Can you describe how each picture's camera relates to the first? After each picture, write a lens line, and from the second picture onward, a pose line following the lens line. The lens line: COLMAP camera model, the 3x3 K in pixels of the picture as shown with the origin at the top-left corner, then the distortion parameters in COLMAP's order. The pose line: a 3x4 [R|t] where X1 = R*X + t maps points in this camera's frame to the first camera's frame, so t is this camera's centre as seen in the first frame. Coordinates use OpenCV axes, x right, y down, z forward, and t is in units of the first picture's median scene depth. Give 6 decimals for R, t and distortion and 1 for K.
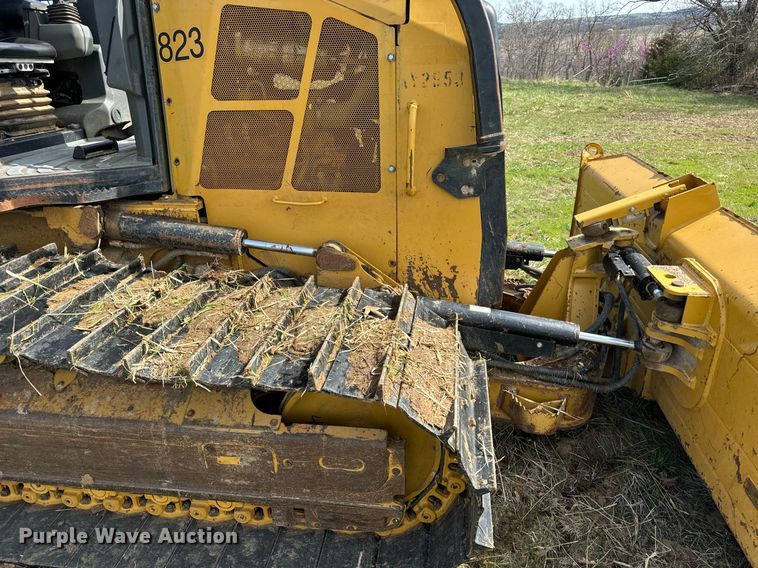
lens RADIAL K [[530.8, 0, 380.9], [0, 530.8, 286.4], [0, 0, 1]] dist [0.102368, -0.133875]
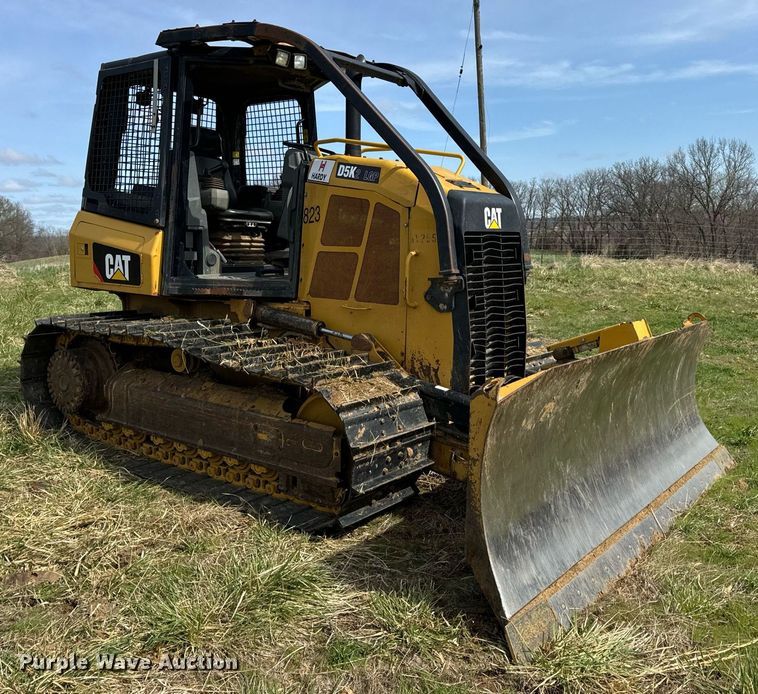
lens RADIAL K [[763.7, 0, 379.0], [0, 763.7, 347.0], [0, 0, 1]] dist [0.078669, -0.003151]
pose [[0.866196, 0.111759, -0.487047, 1.046656], [-0.231003, 0.953828, -0.191964, 0.377851], [0.443105, 0.278787, 0.852018, -0.874638]]
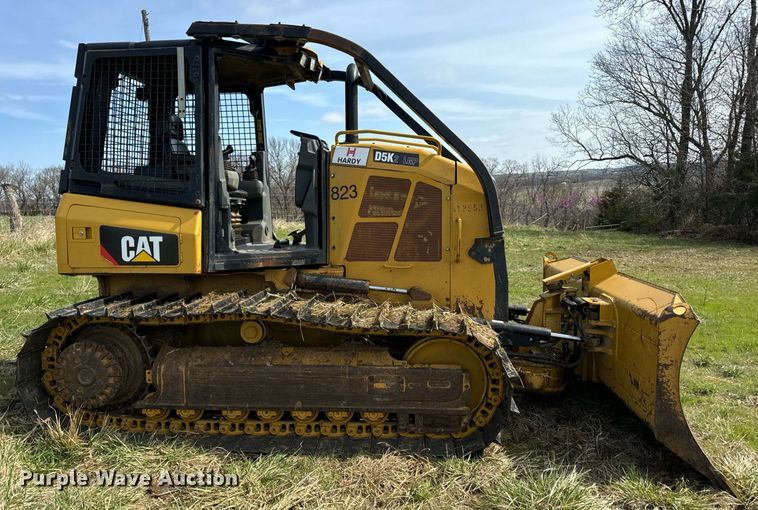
lens RADIAL K [[573.4, 0, 369.6], [0, 573.4, 253.8], [0, 0, 1]] dist [0.107709, -0.005488]
pose [[0.998903, 0.005606, 0.046483, -0.365831], [0.009211, 0.949868, -0.312516, 0.455286], [-0.045905, 0.312602, 0.948774, -0.997216]]
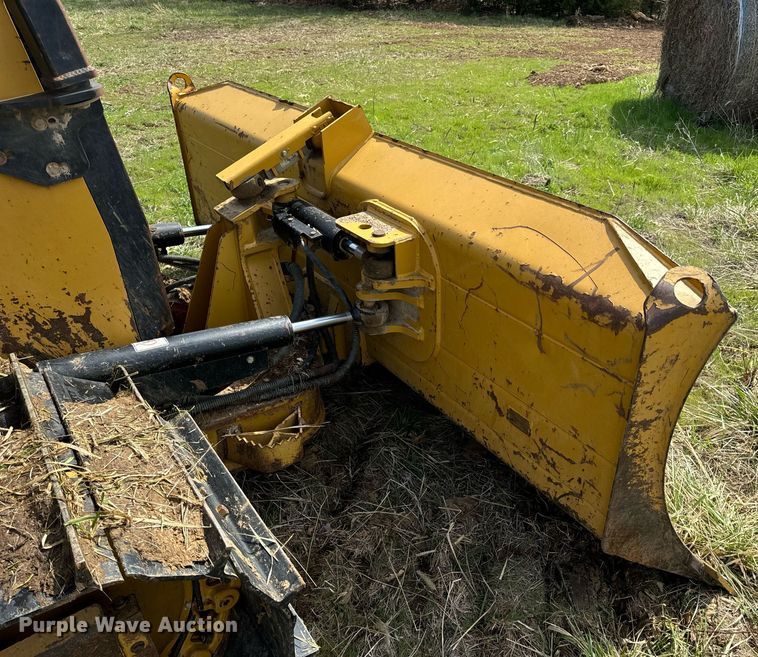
lens RADIAL K [[614.1, 0, 435.3], [0, 614.1, 324.7], [0, 0, 1]] dist [0.082478, -0.111952]
pose [[0.698823, -0.356895, 0.619897, -0.036902], [0.276729, 0.934043, 0.225798, -0.057663], [-0.659597, 0.013751, 0.751494, 0.192626]]
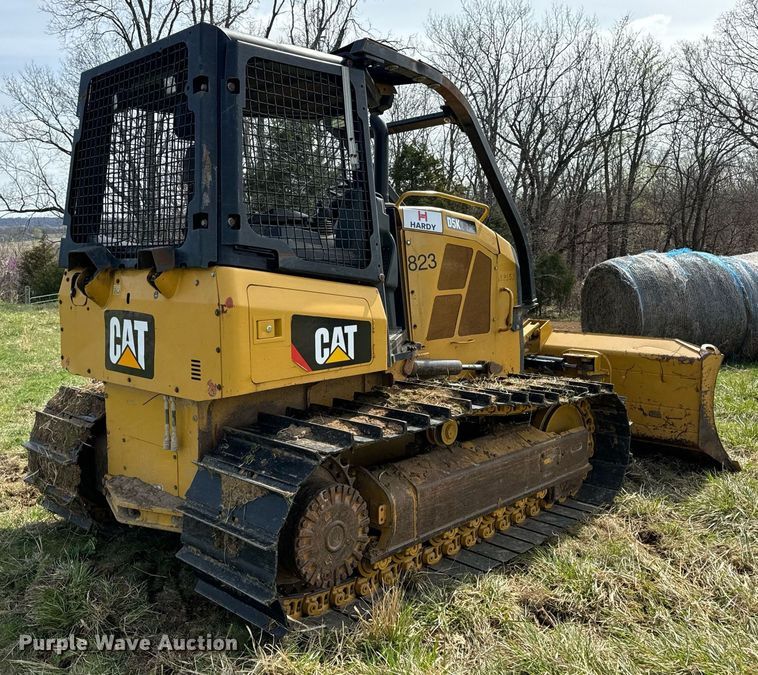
lens RADIAL K [[725.5, 0, 334.0], [0, 725.5, 326.9], [0, 0, 1]] dist [0.096613, -0.018412]
pose [[0.611468, -0.061614, 0.788866, -2.417820], [0.311004, 0.935442, -0.168004, 0.069240], [-0.727587, 0.348070, 0.591155, -0.139216]]
